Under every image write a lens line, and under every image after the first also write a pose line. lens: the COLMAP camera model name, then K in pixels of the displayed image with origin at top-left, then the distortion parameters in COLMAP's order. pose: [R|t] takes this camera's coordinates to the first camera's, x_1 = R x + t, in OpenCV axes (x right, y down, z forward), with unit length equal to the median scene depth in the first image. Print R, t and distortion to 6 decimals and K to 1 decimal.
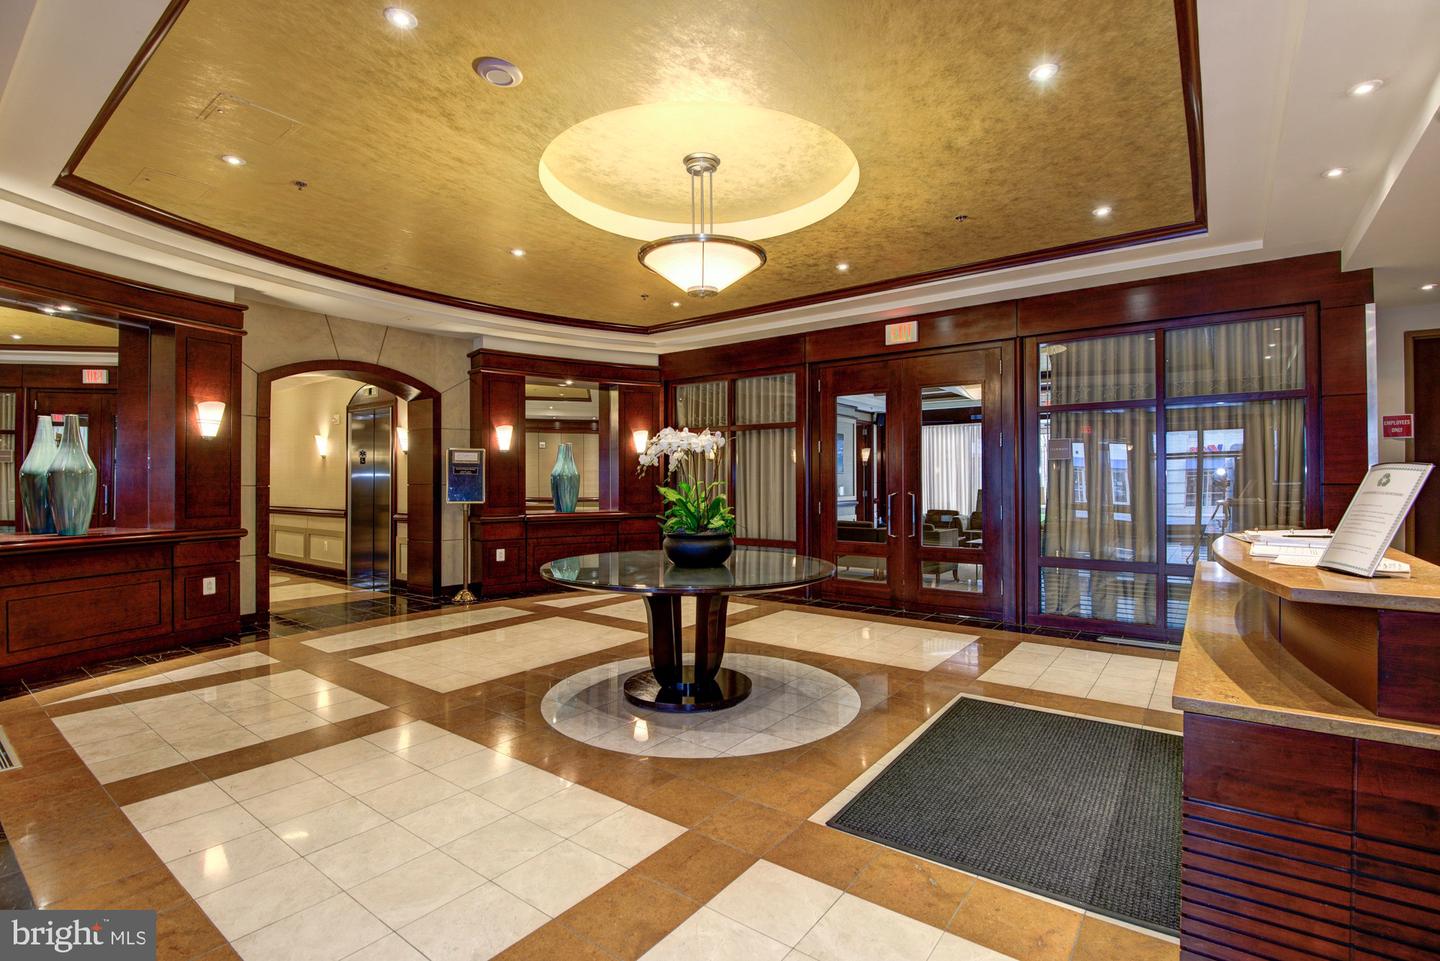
lens RADIAL K [[669.9, 0, 773.3], [0, 669.9, 471.0], [0, 0, 1]] dist [-0.021985, -0.001442]
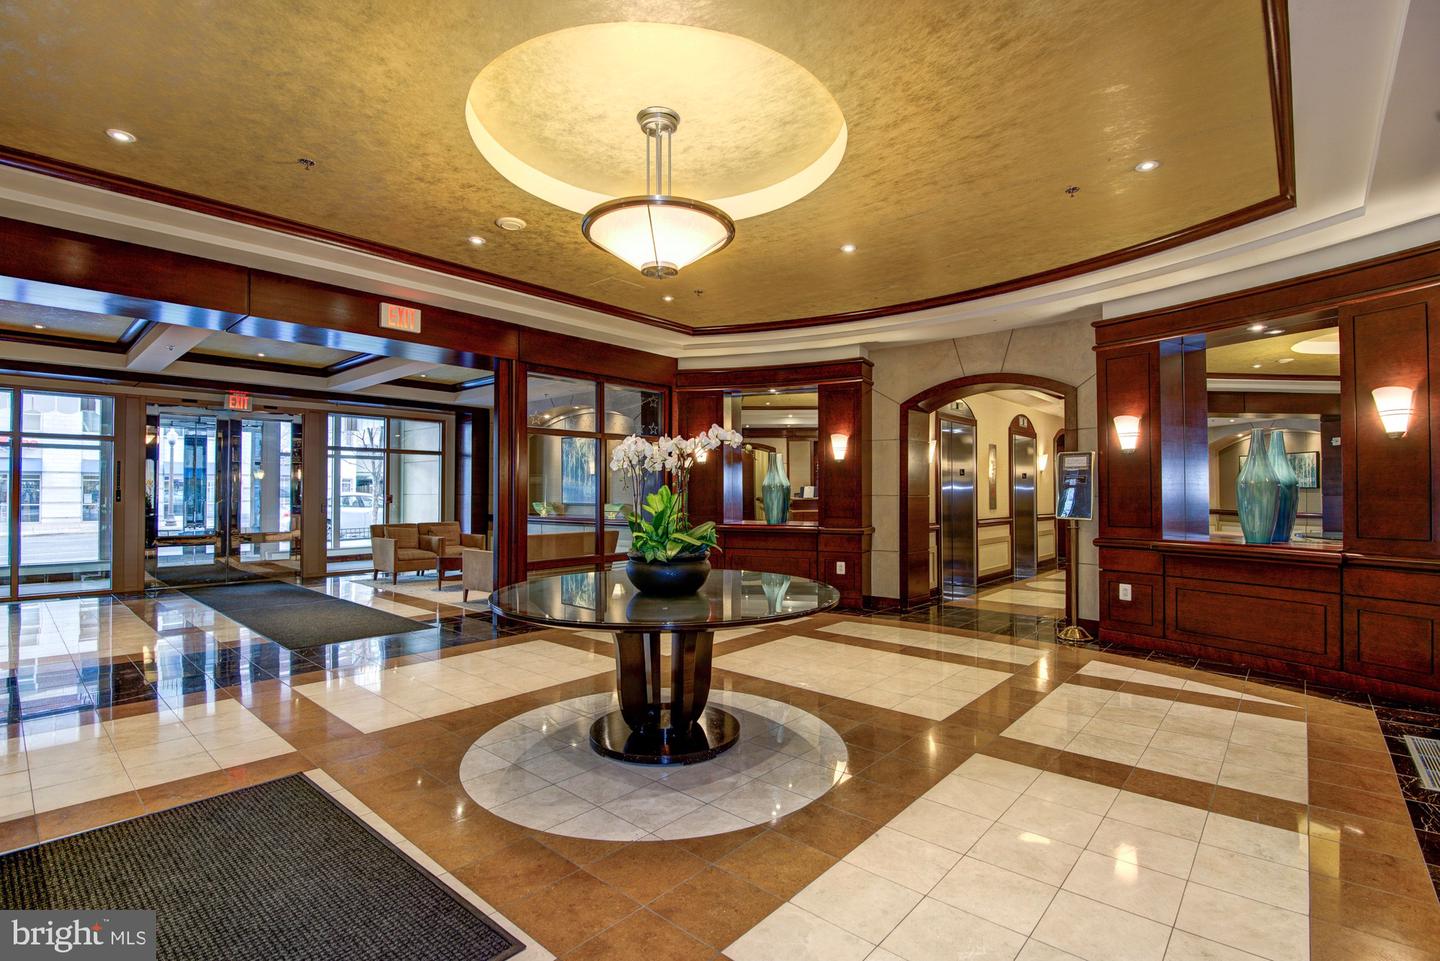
lens RADIAL K [[686.4, 0, 725.8], [0, 686.4, 492.1], [0, 0, 1]] dist [-0.012311, -0.007065]
pose [[-0.157407, 0.004038, -0.987526, 0.566204], [0.017864, 0.999840, 0.001241, 0.008189], [0.987372, -0.017446, -0.157454, 0.932881]]
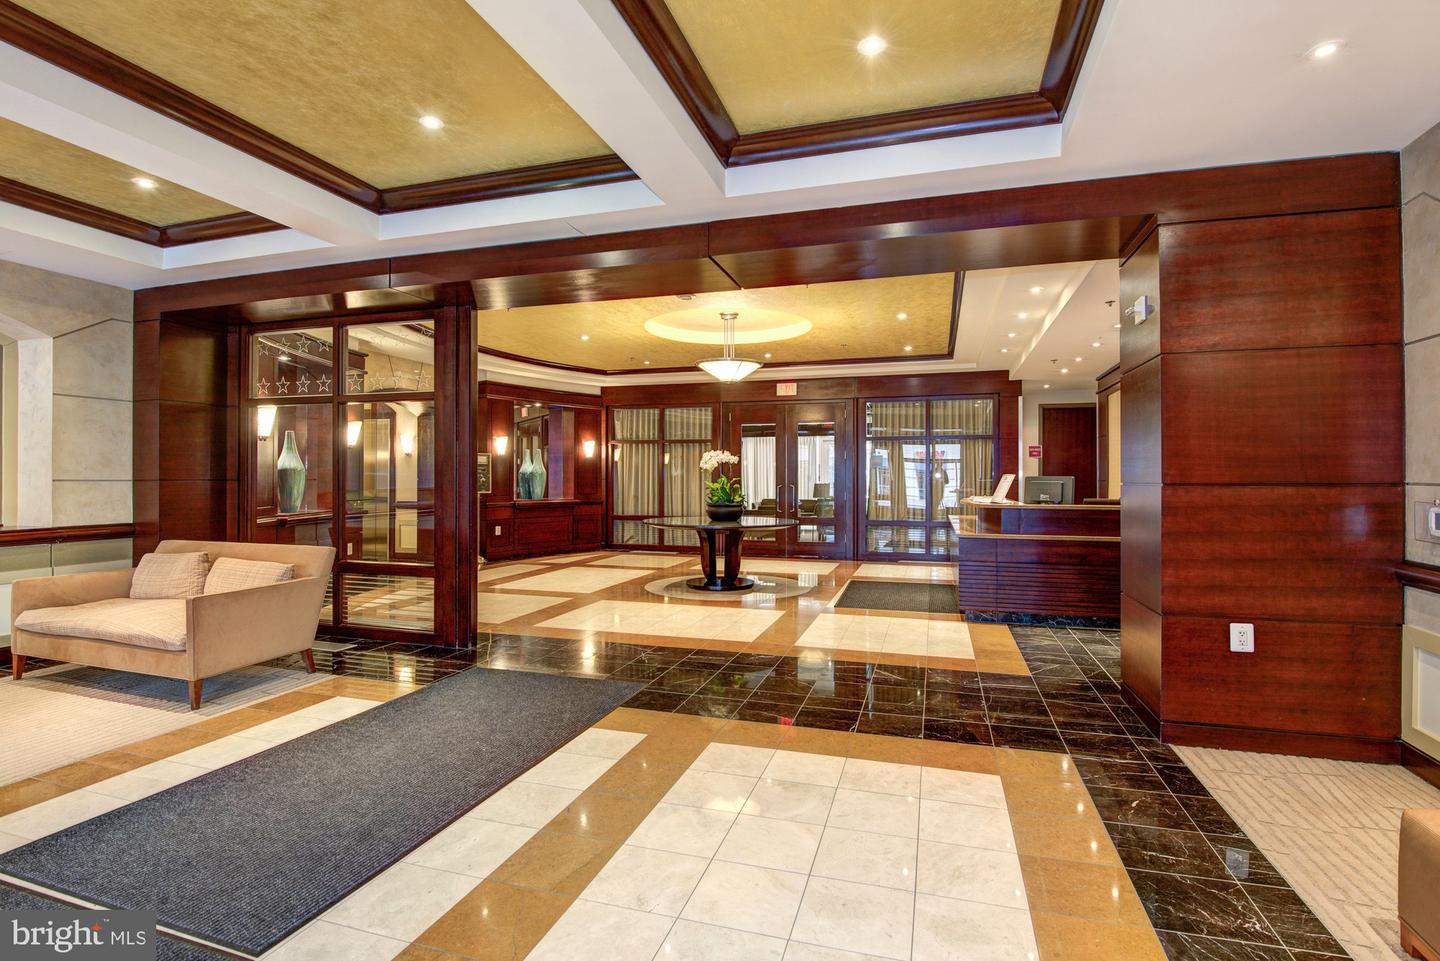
lens RADIAL K [[686.4, 0, 708.5], [0, 686.4, 474.8], [0, 0, 1]] dist [-0.012311, -0.007065]
pose [[0.963335, 0.006015, 0.268233, -0.509346], [-0.009297, 0.999897, 0.010967, -0.010963], [-0.268139, -0.013059, 0.963292, -0.673714]]
